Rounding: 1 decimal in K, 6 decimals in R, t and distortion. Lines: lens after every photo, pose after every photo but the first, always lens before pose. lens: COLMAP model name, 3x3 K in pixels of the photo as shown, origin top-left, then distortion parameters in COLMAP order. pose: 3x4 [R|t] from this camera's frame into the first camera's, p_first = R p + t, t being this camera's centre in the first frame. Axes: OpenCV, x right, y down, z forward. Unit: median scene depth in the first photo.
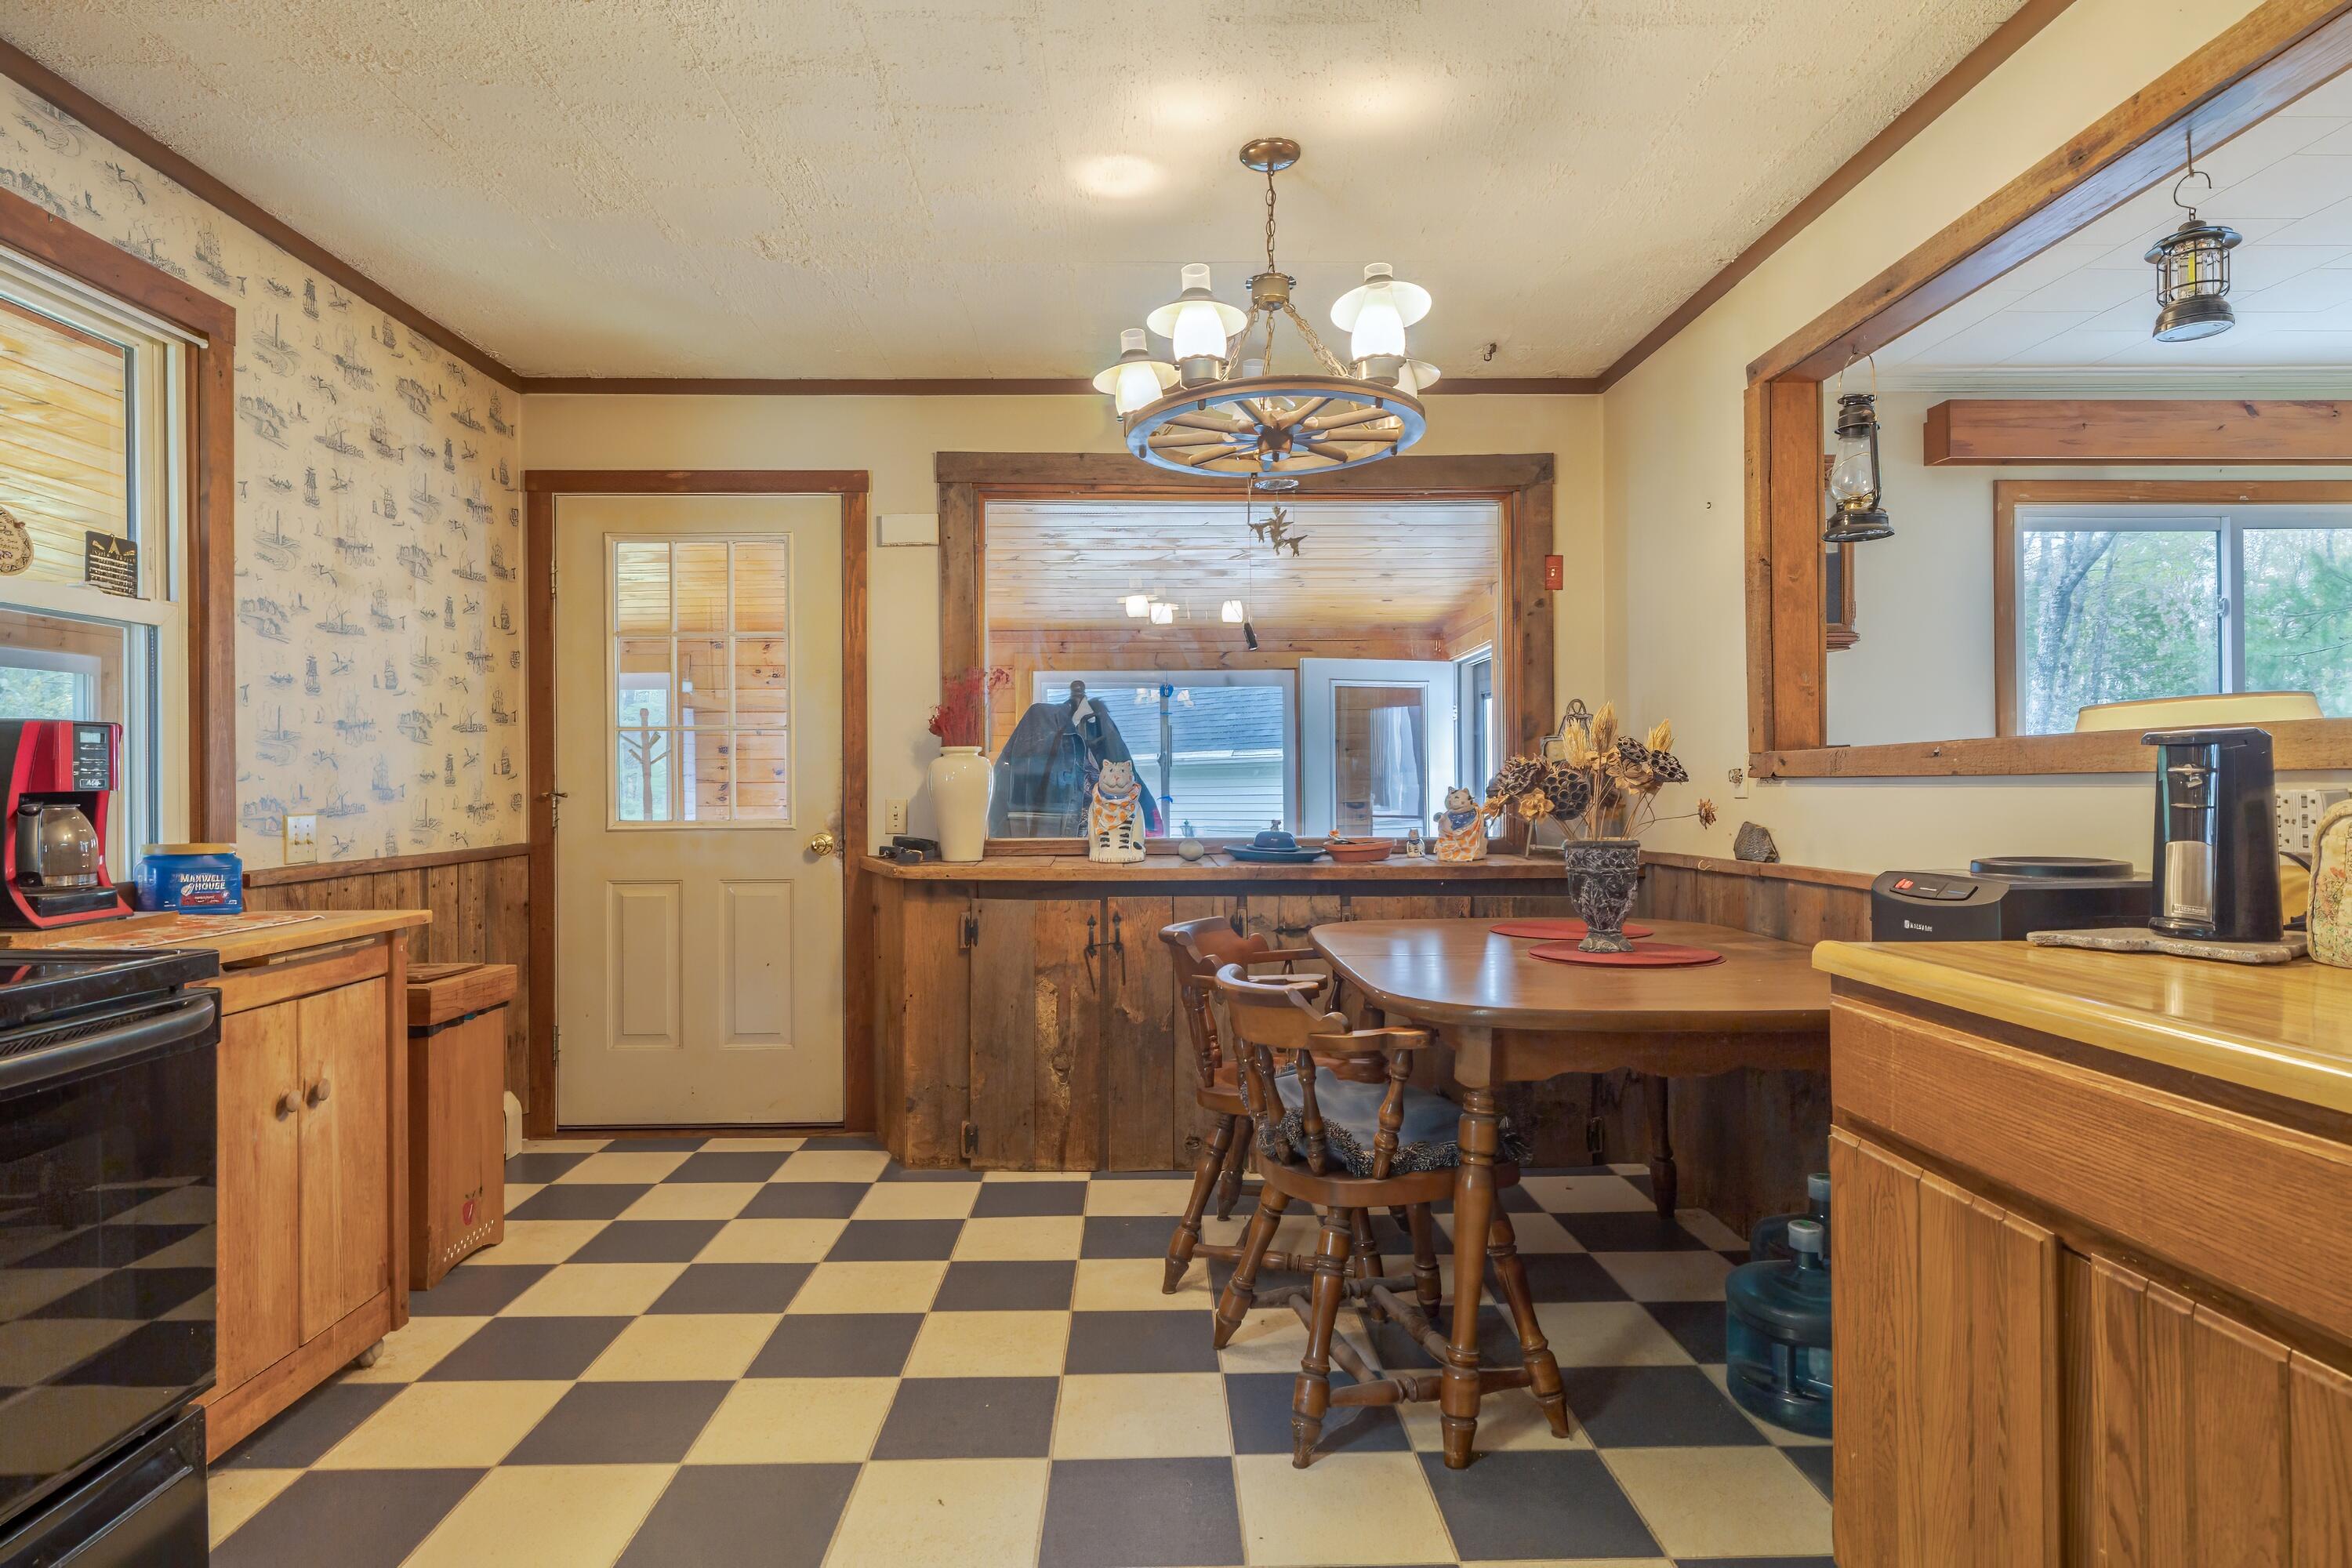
lens RADIAL K [[1294.8, 0, 1171.7], [0, 1294.8, 776.5], [0, 0, 1]] dist [0.001307, -0.000057]
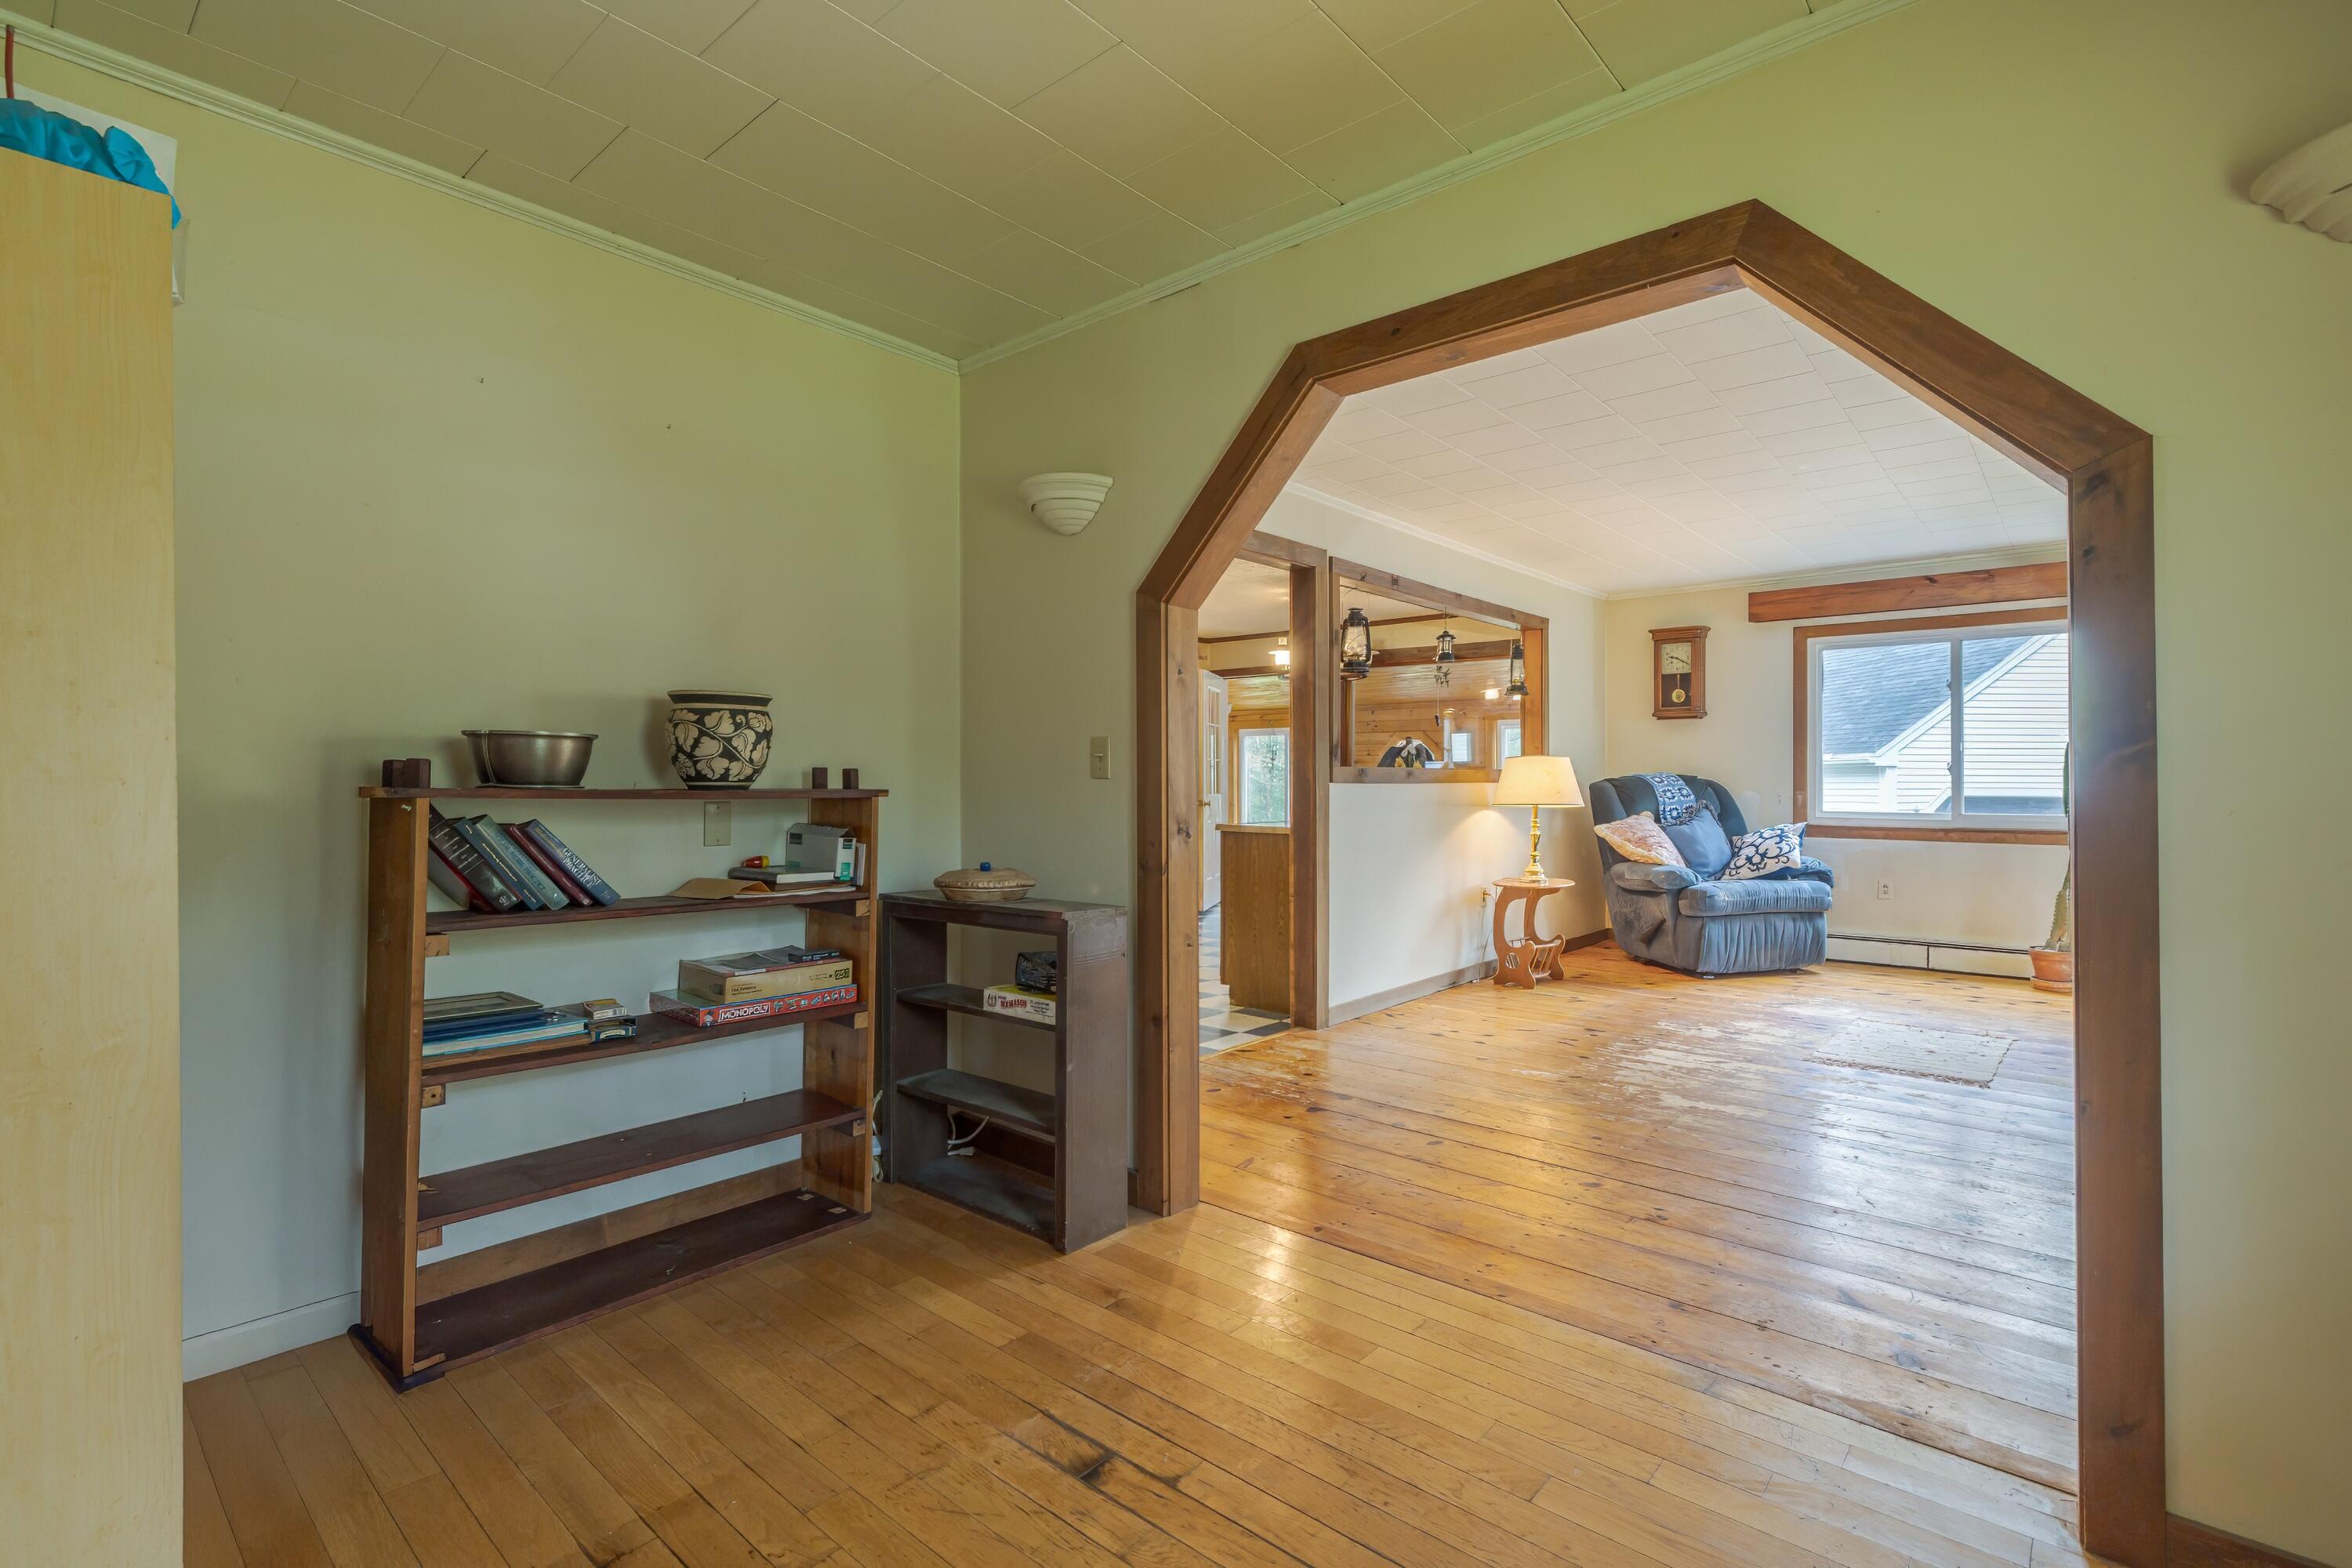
lens RADIAL K [[1080.4, 0, 1176.0], [0, 1080.4, 784.0], [0, 0, 1]] dist [-0.002699, -0.000244]
pose [[0.740234, 0.009828, -0.672278, 1.320308], [0.000111, 0.999891, 0.014740, -0.023682], [0.672350, -0.010986, 0.740152, -1.035892]]
